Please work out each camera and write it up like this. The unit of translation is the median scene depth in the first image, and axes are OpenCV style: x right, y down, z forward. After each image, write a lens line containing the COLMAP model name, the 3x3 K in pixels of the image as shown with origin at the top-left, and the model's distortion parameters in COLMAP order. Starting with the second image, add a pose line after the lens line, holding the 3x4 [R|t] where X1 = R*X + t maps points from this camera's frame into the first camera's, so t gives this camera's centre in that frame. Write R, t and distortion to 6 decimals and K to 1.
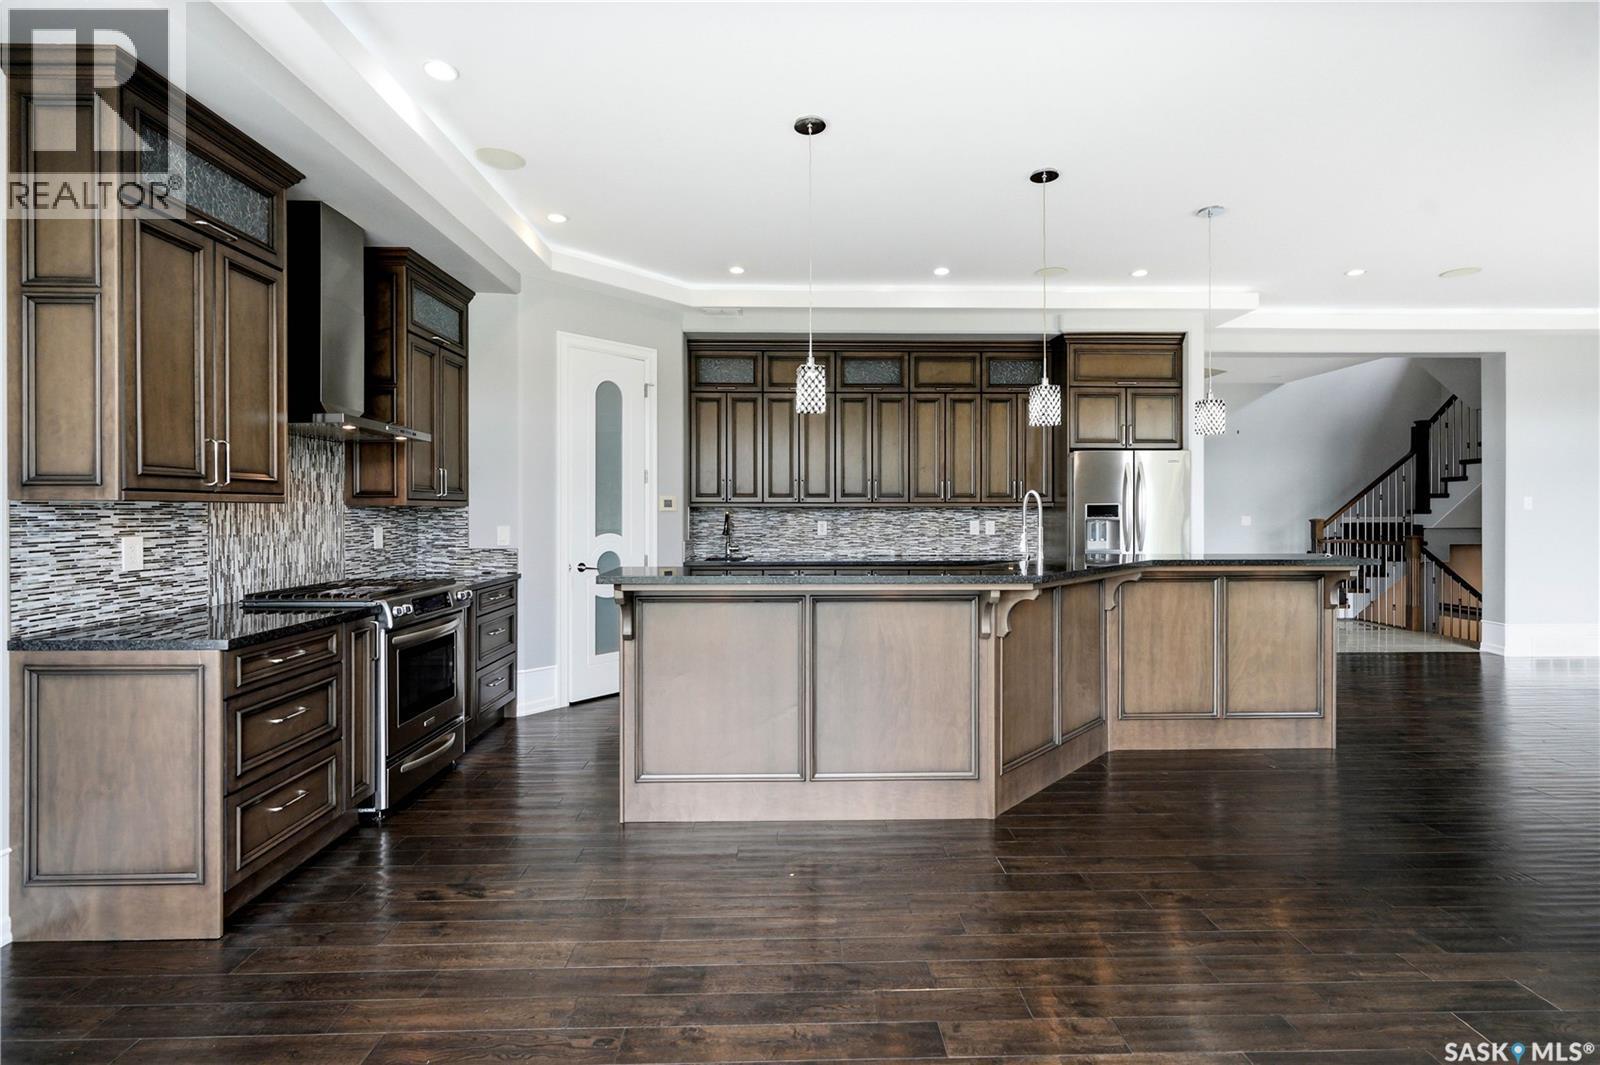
lens RADIAL K [[724.1, 0, 806.2], [0, 724.1, 514.3], [0, 0, 1]] dist [-0.003302, 0.003263]
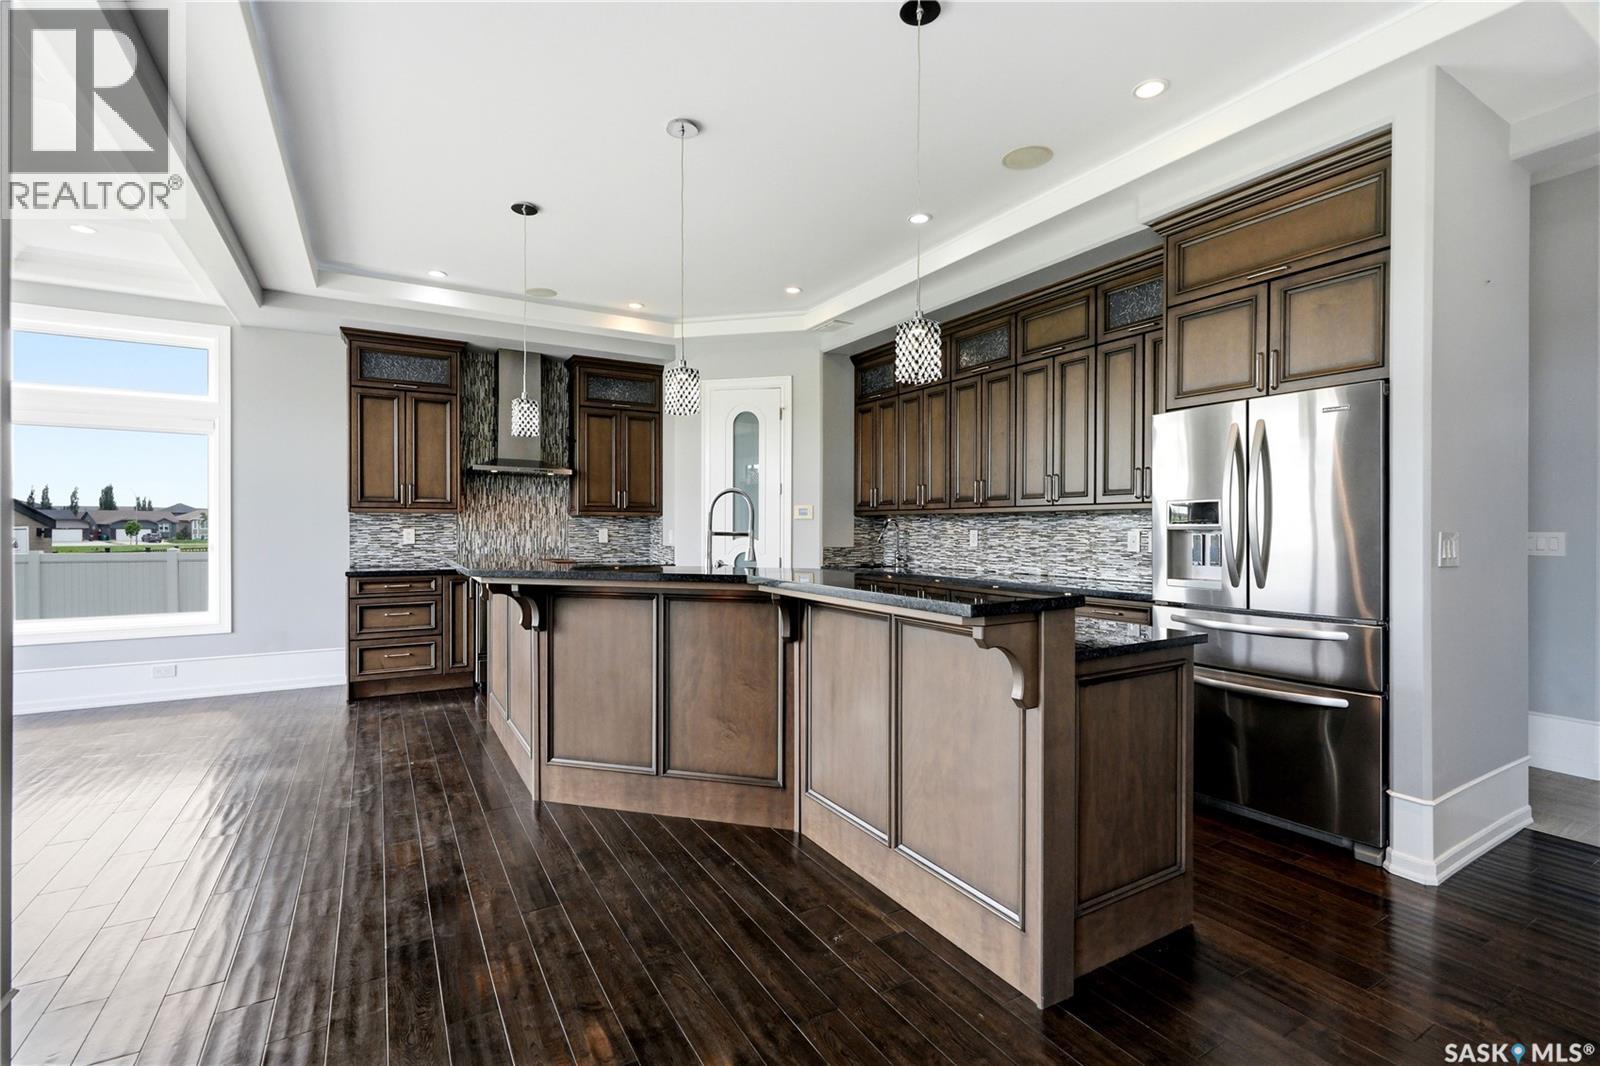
lens RADIAL K [[724.1, 0, 808.9], [0, 724.1, 530.8], [0, 0, 1]] dist [-0.003302, 0.003263]
pose [[0.489441, 0.006794, -0.872010, 1.021268], [-0.007025, 0.999968, 0.003847, 0.012107], [0.872008, 0.004243, 0.489473, 0.609870]]
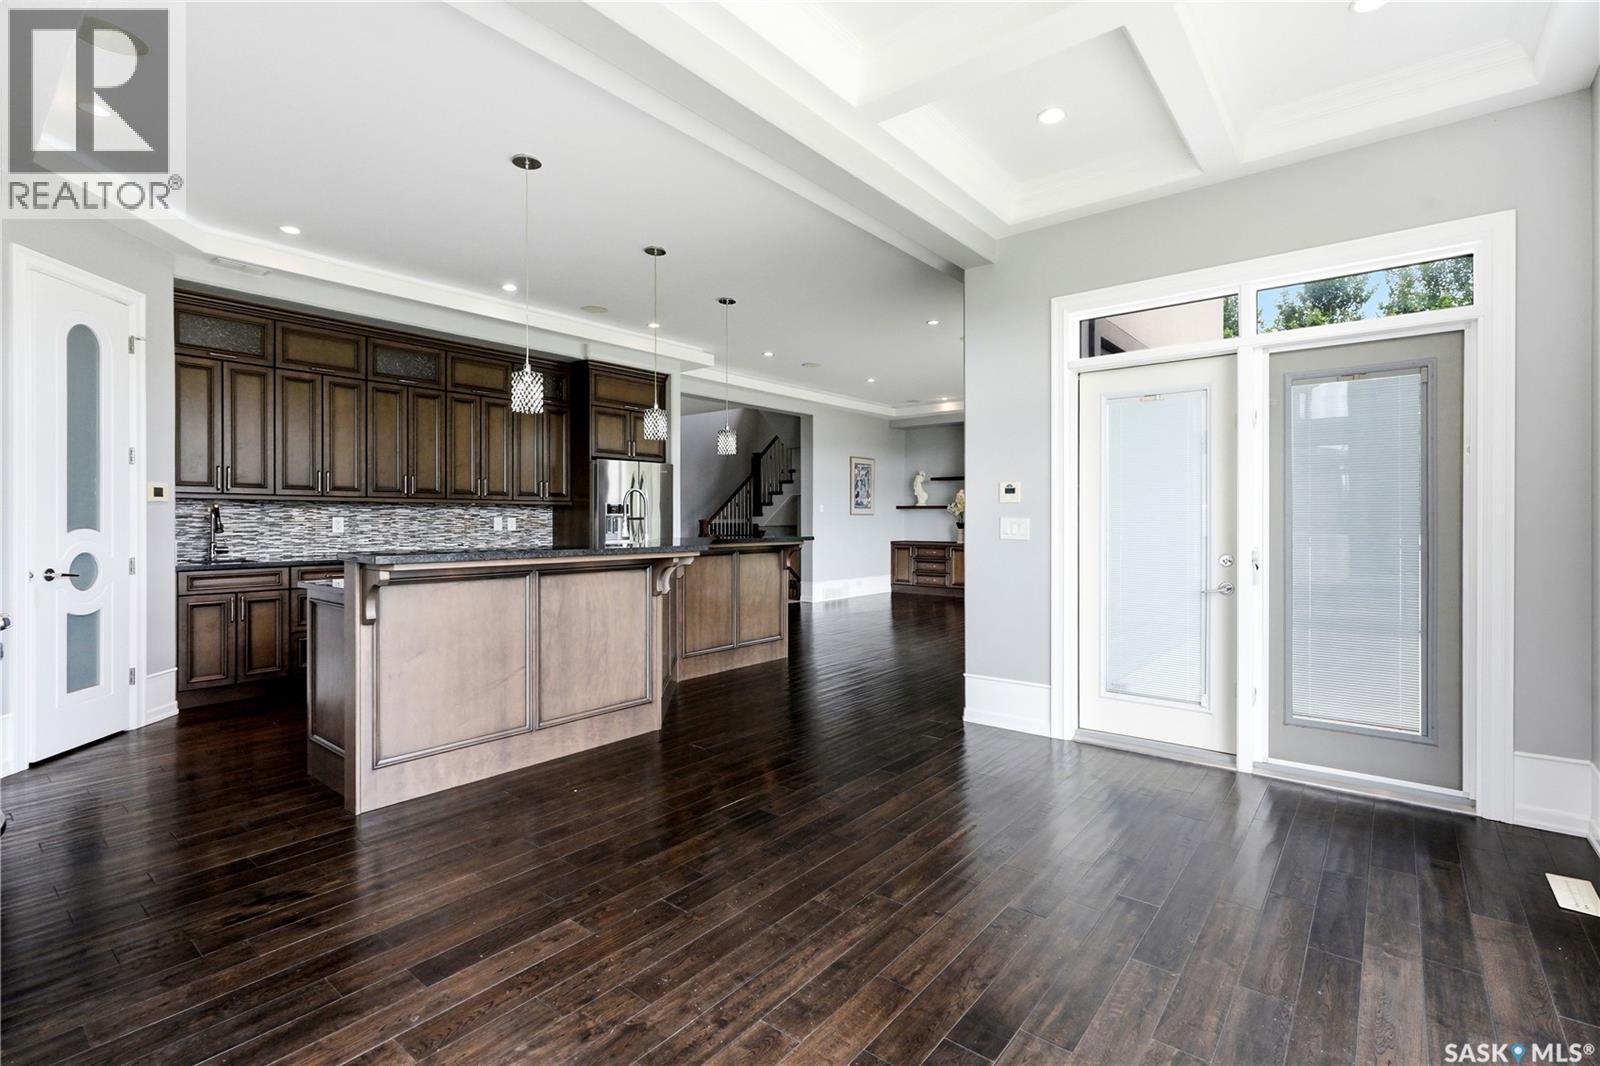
lens RADIAL K [[724.1, 0, 799.4], [0, 724.1, 523.0], [0, 0, 1]] dist [-0.003302, 0.003263]
pose [[0.653682, -0.001793, 0.756767, -0.433690], [0.002426, 0.999997, 0.000274, 0.026620], [-0.756766, 0.001657, 0.653684, -0.057491]]
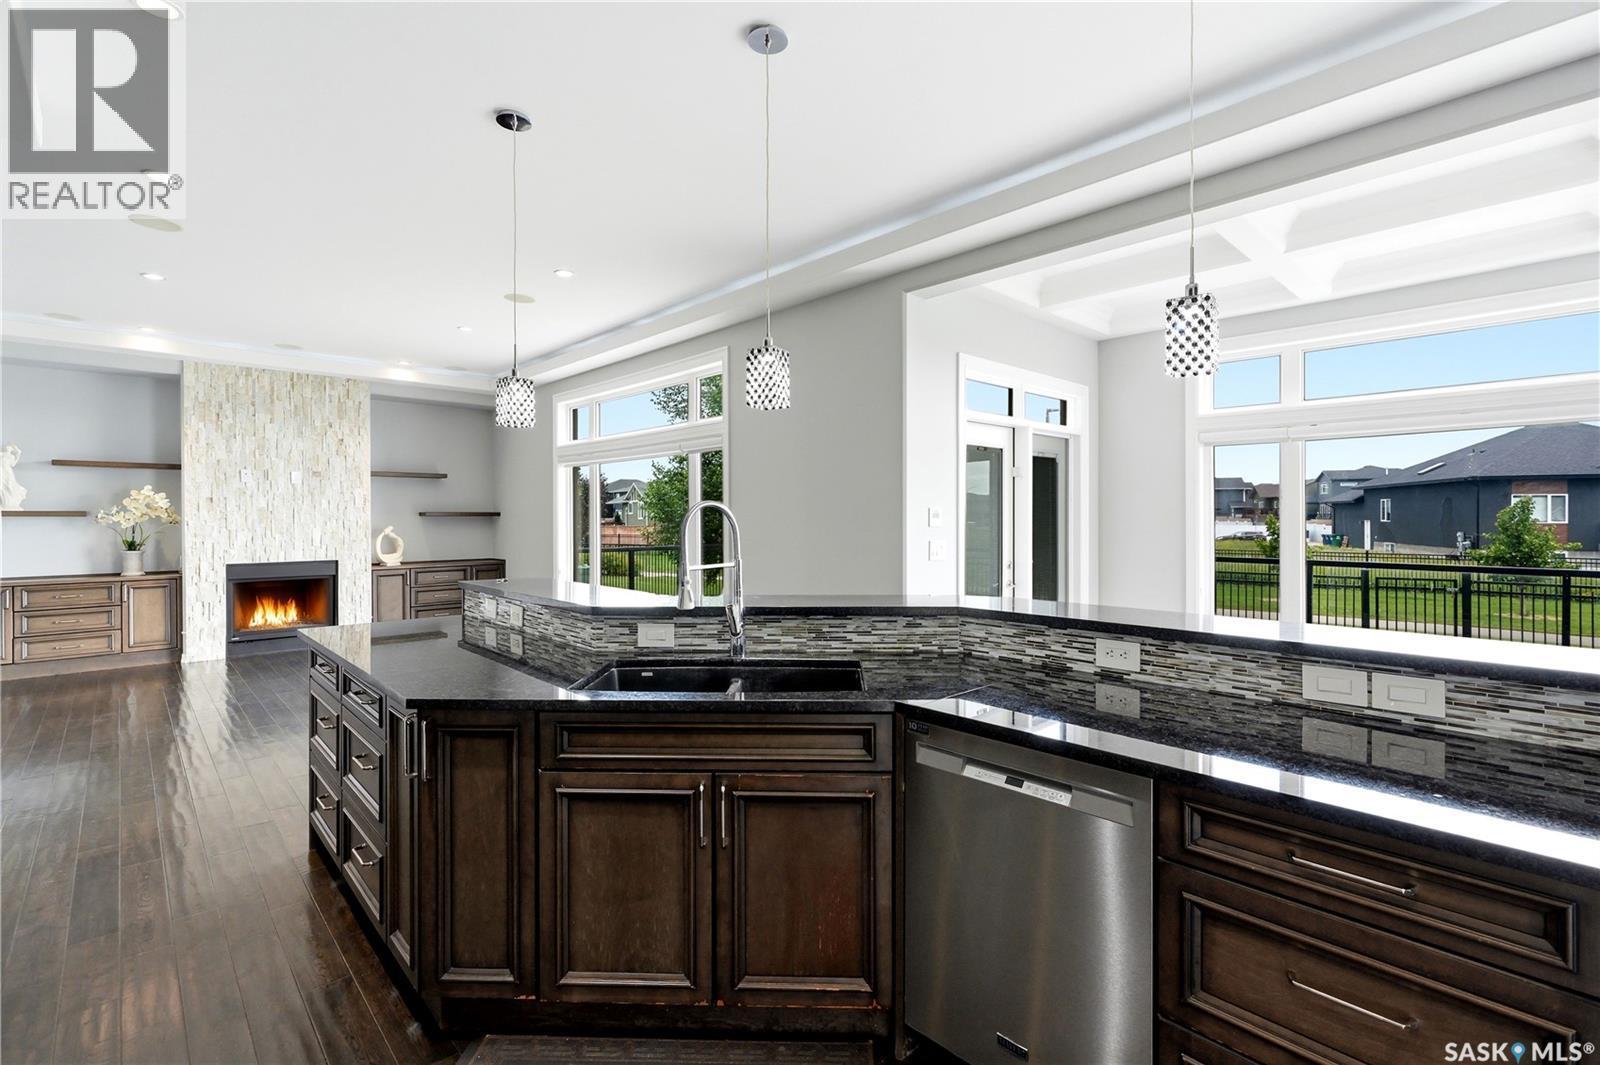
lens RADIAL K [[724.1, 0, 805.9], [0, 724.1, 522.2], [0, 0, 1]] dist [-0.003302, 0.003263]
pose [[-0.665653, -0.002492, 0.746257, -0.175269], [0.007540, 0.999921, 0.010064, -0.018250], [-0.746223, 0.012326, -0.665582, 1.230400]]
